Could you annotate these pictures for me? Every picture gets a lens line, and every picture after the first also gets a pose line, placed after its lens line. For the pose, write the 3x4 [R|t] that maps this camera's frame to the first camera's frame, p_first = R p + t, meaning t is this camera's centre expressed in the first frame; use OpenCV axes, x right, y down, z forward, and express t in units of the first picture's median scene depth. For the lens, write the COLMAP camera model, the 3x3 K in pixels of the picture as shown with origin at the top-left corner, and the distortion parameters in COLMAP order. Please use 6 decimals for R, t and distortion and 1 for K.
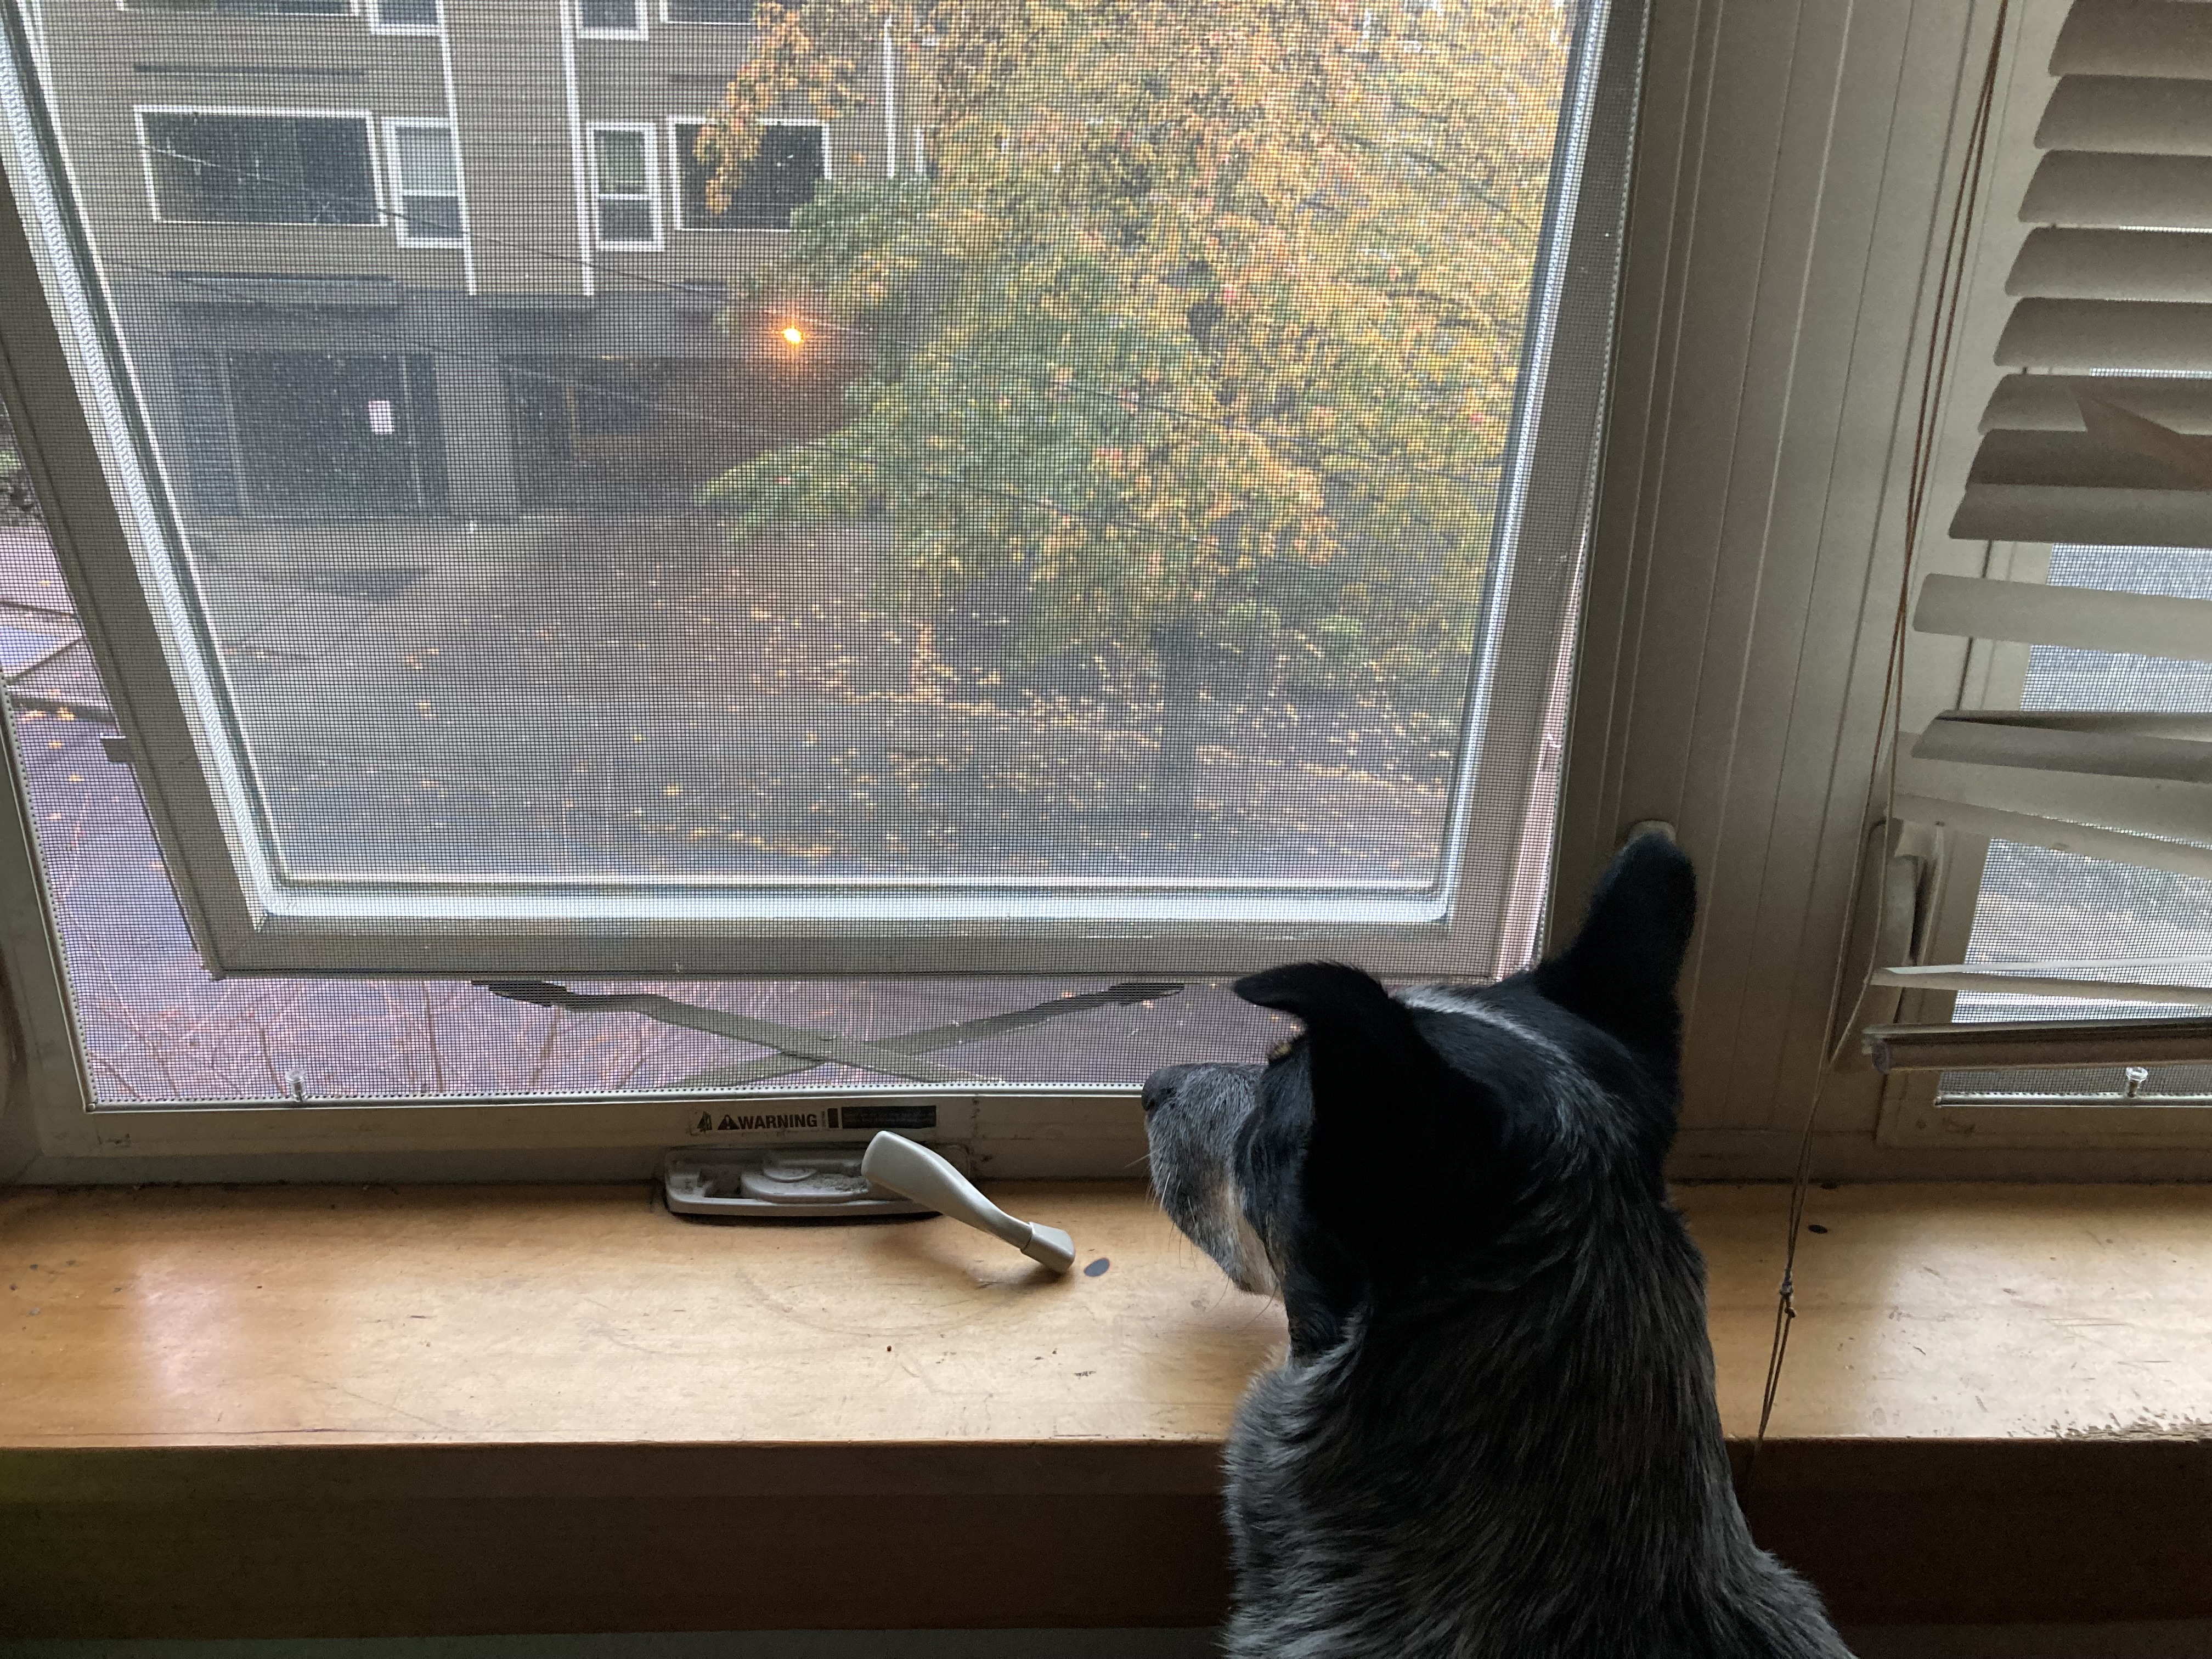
lens RADIAL K [[1806.2, 0, 1115.4], [0, 1806.2, 823.8], [0, 0, 1]] dist [0.002464, 0.000088]
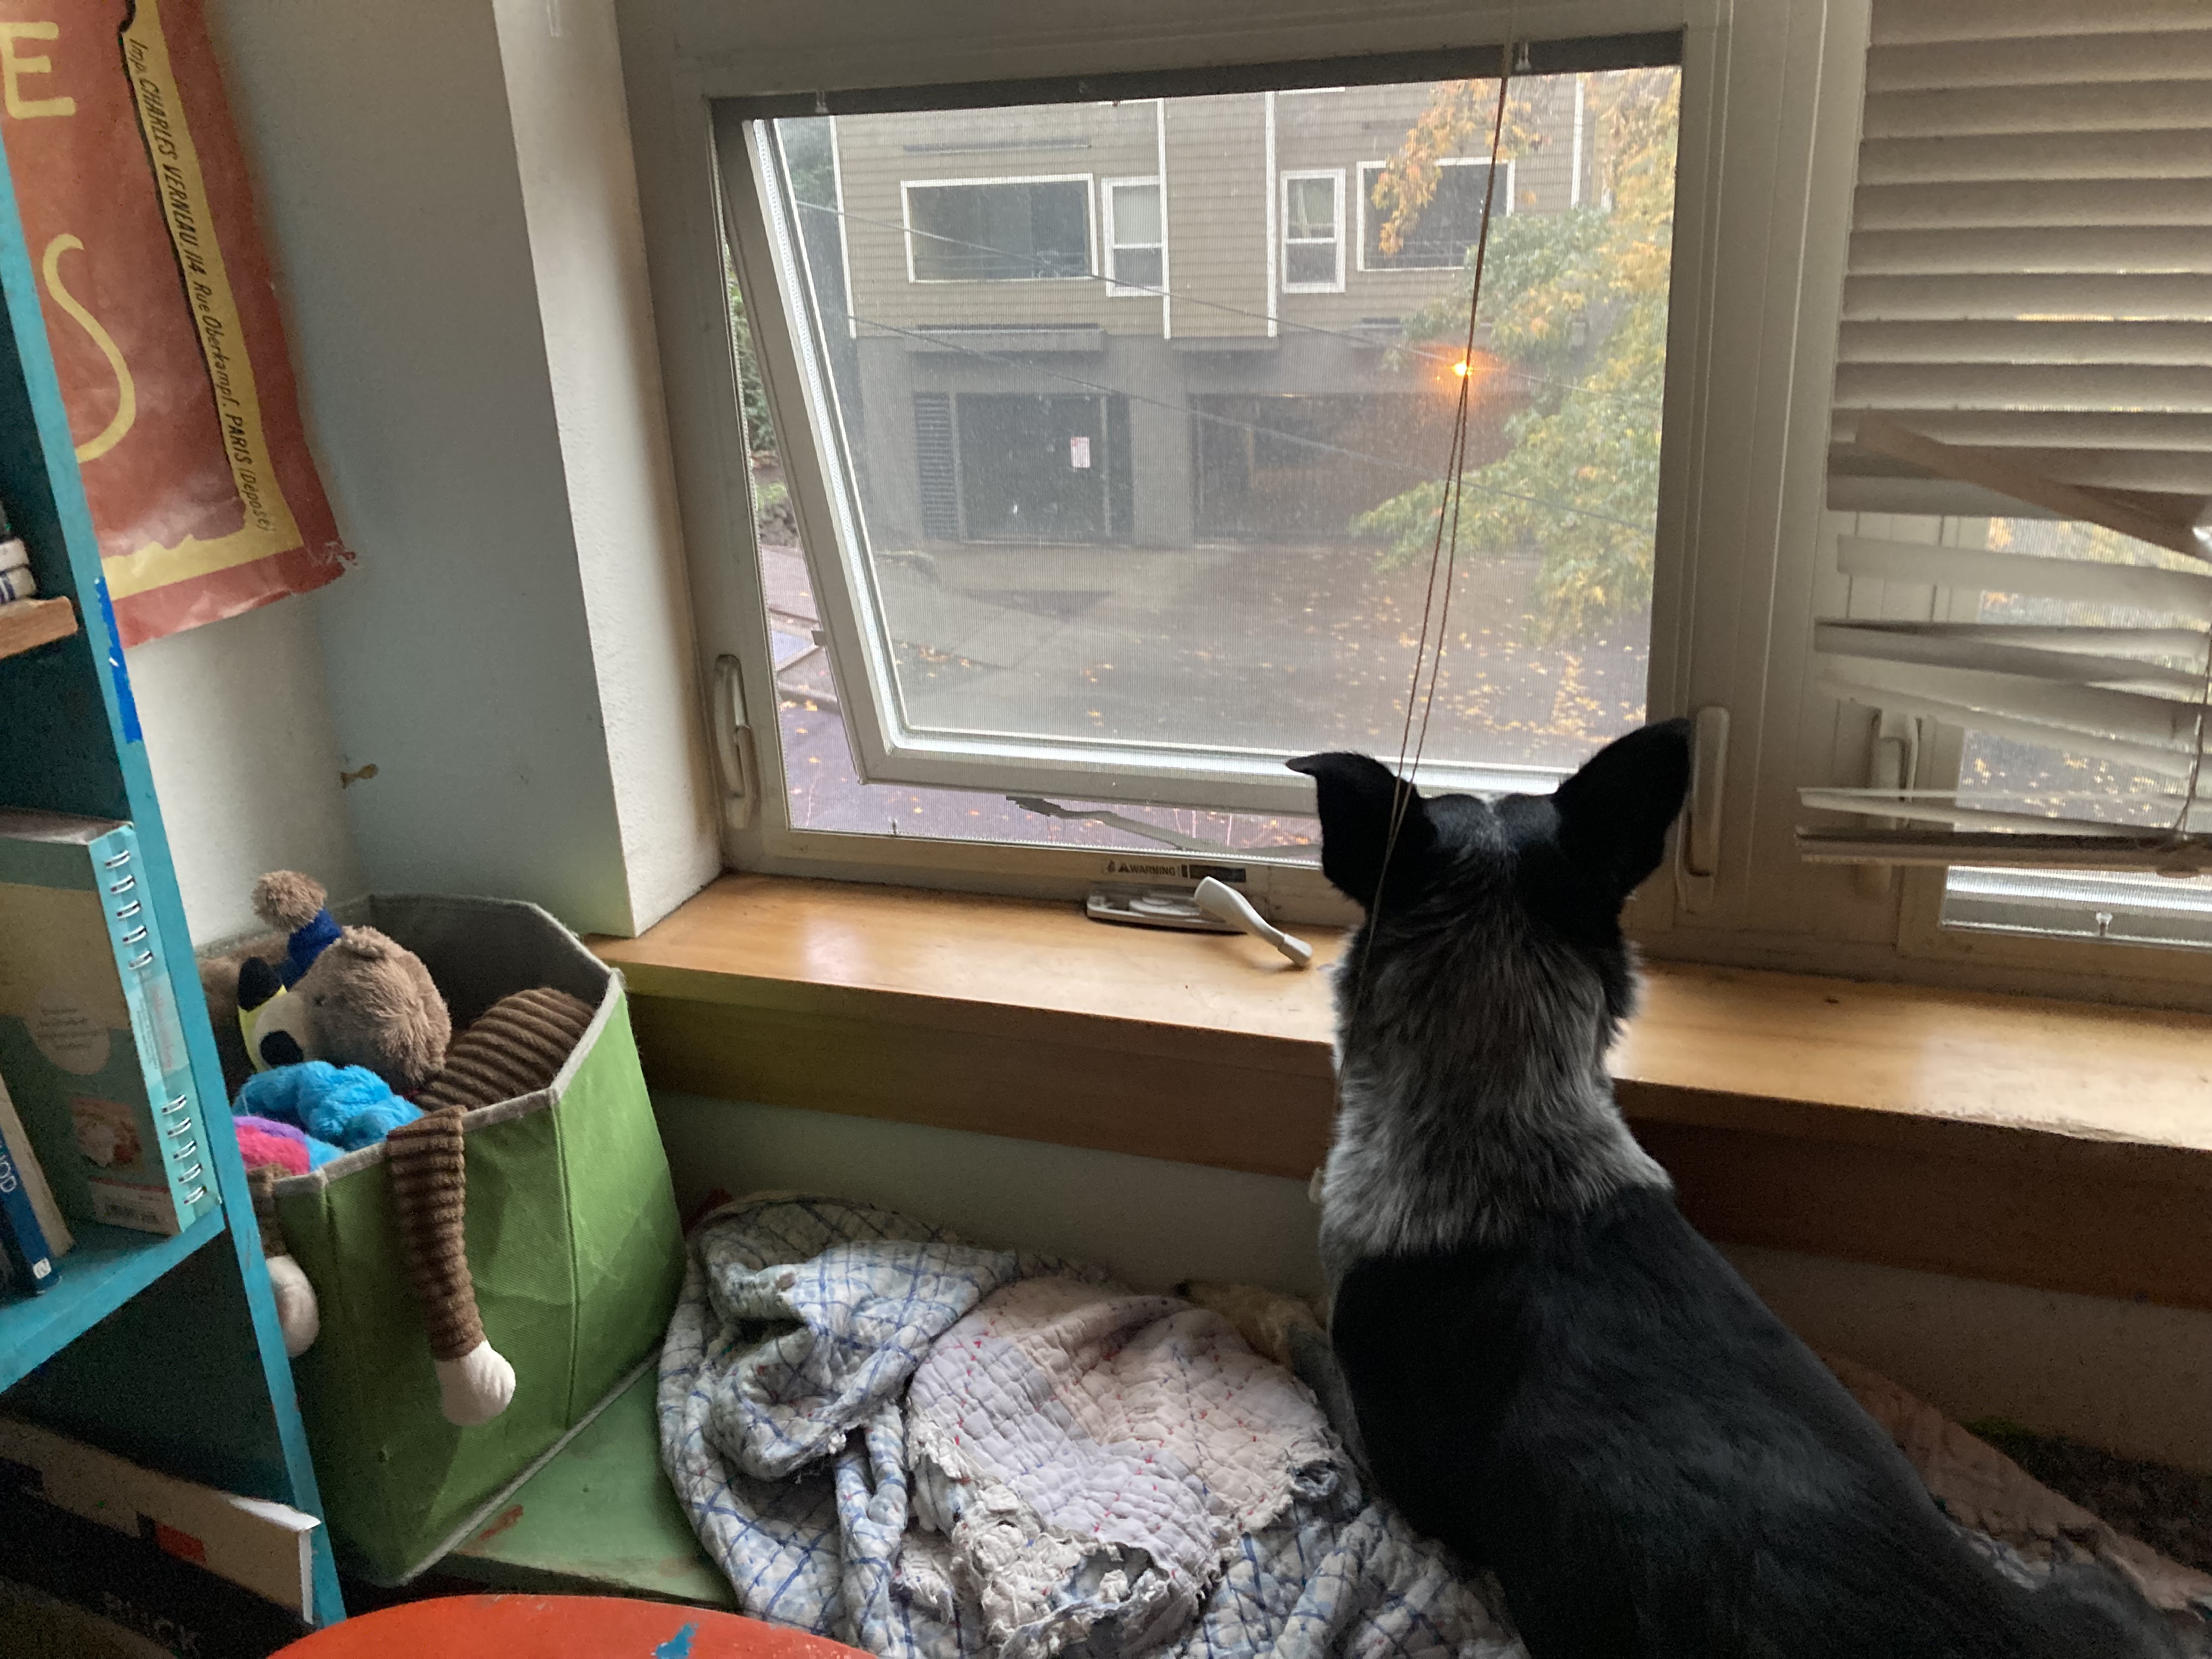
lens RADIAL K [[1773.2, 0, 1090.6], [0, 1773.2, 829.8], [0, 0, 1]] dist [0.056683, -0.195880]
pose [[0.931204, 0.070674, -0.357581, 0.279614], [-0.074625, 0.997208, 0.002757, 0.107427], [0.356777, 0.024117, 0.933878, -0.441131]]
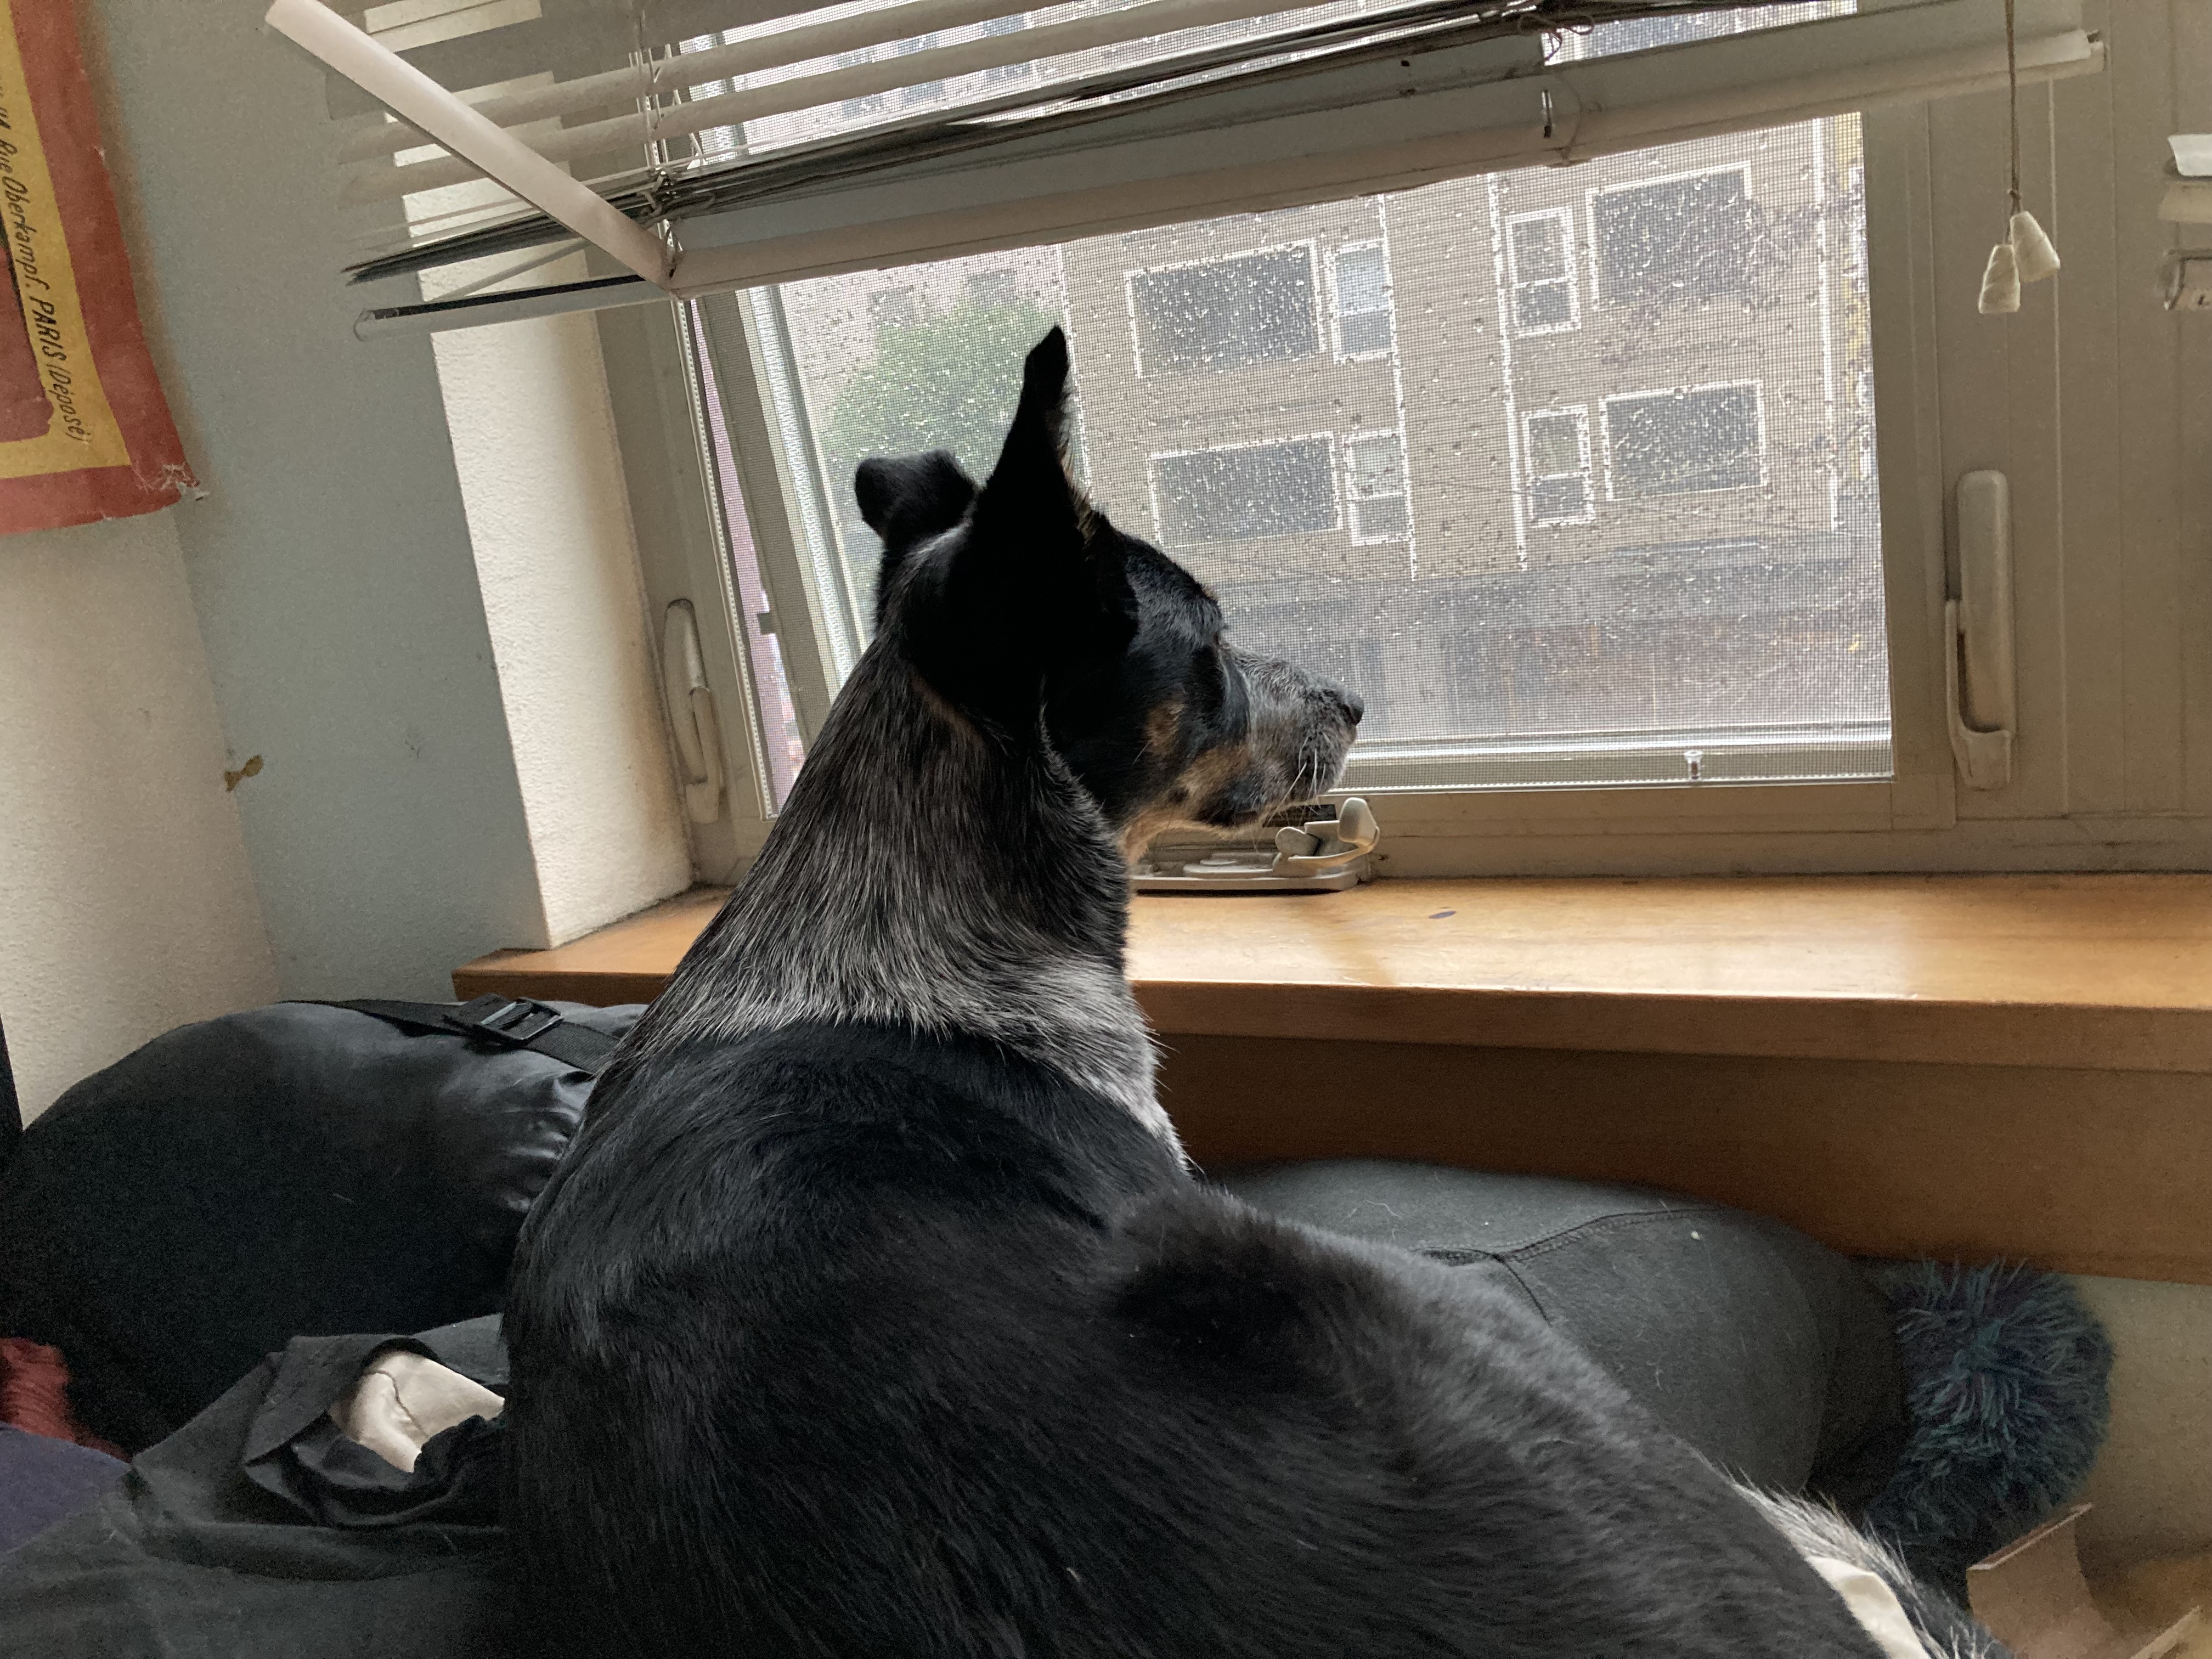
lens RADIAL K [[1806.2, 0, 1115.4], [0, 1806.2, 823.8], [0, 0, 1]] dist [0.002464, 0.000088]
pose [[0.875049, -0.031160, -0.483030, 0.283855], [-0.039150, 0.990100, -0.134793, 0.277964], [0.482448, 0.136861, 0.865166, -0.063880]]
